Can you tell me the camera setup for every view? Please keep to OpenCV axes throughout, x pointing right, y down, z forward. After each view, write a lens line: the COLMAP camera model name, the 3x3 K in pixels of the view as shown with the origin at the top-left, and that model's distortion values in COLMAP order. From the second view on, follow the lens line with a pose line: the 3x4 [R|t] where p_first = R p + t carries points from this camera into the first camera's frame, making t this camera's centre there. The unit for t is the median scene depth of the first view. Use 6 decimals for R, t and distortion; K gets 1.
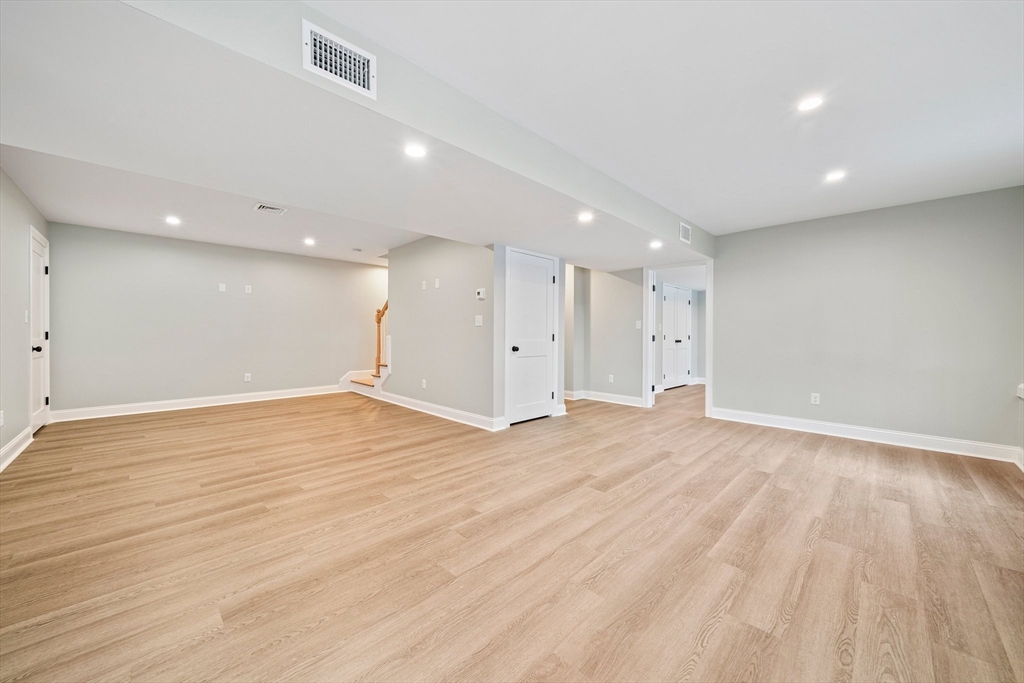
lens RADIAL K [[375.2, 0, 513.6], [0, 375.2, 337.9], [0, 0, 1]] dist [-0.003962, 0.000042]
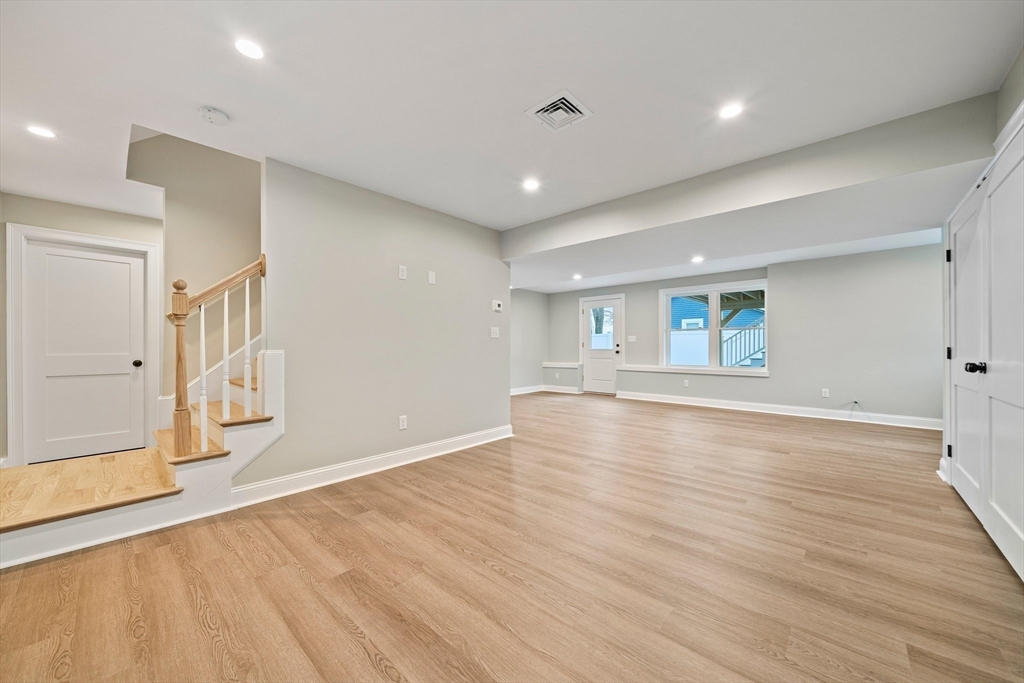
lens RADIAL K [[375.2, 0, 513.8], [0, 375.2, 344.4], [0, 0, 1]] dist [-0.003962, 0.000042]
pose [[-0.054590, -0.000084, 0.998509, -1.686649], [0.009494, 0.999955, 0.000604, -0.021620], [-0.998464, 0.009512, -0.054587, 1.568380]]
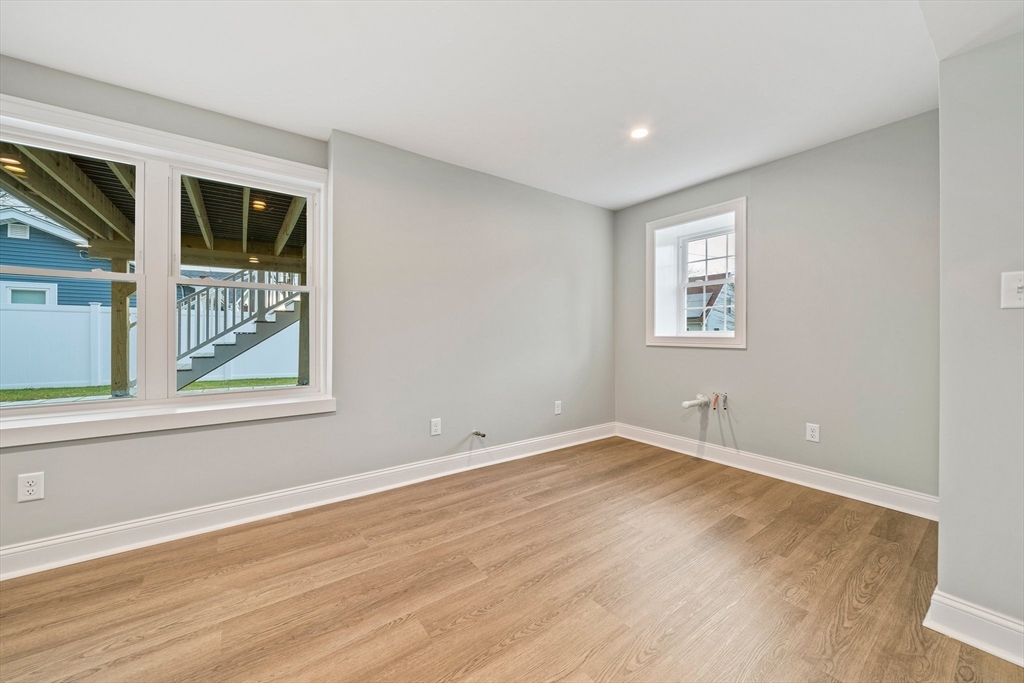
lens RADIAL K [[375.2, 0, 513.4], [0, 375.2, 337.3], [0, 0, 1]] dist [-0.003962, 0.000042]
pose [[-0.990297, -0.006876, 0.138800, -0.113126], [-0.004275, 0.999810, 0.019025, -0.009336], [-0.138904, 0.018247, -0.990138, 0.777598]]
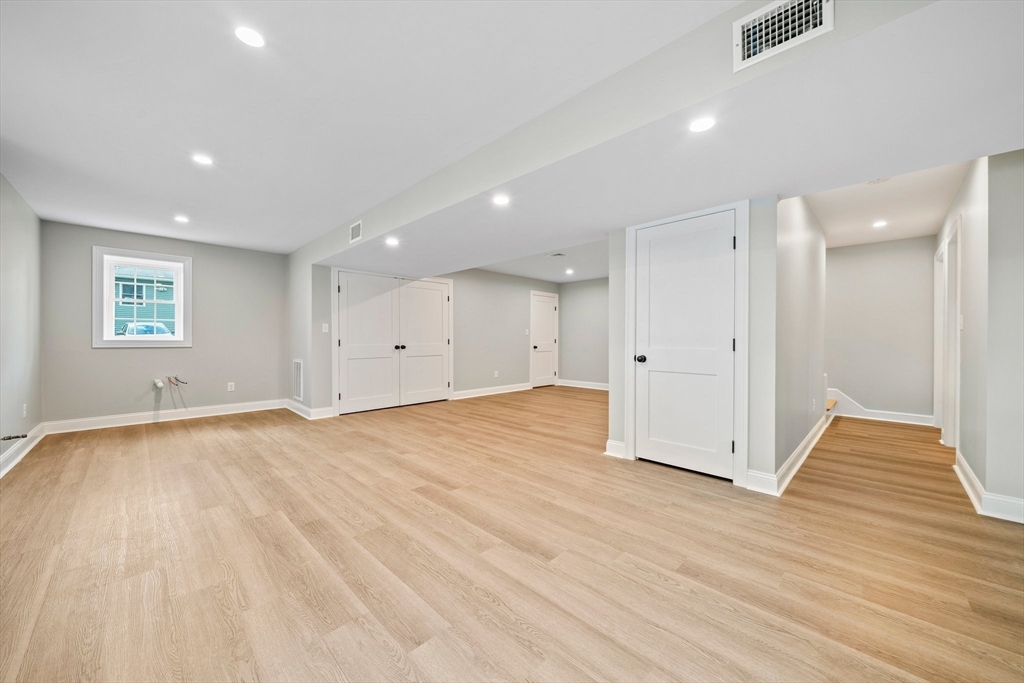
lens RADIAL K [[375.2, 0, 511.8], [0, 375.2, 340.2], [0, 0, 1]] dist [-0.003962, 0.000042]
pose [[0.004285, -0.002562, -0.999988, 1.181948], [-0.011443, 0.999931, -0.002611, -0.004773], [0.999925, 0.011454, 0.004255, 1.166282]]
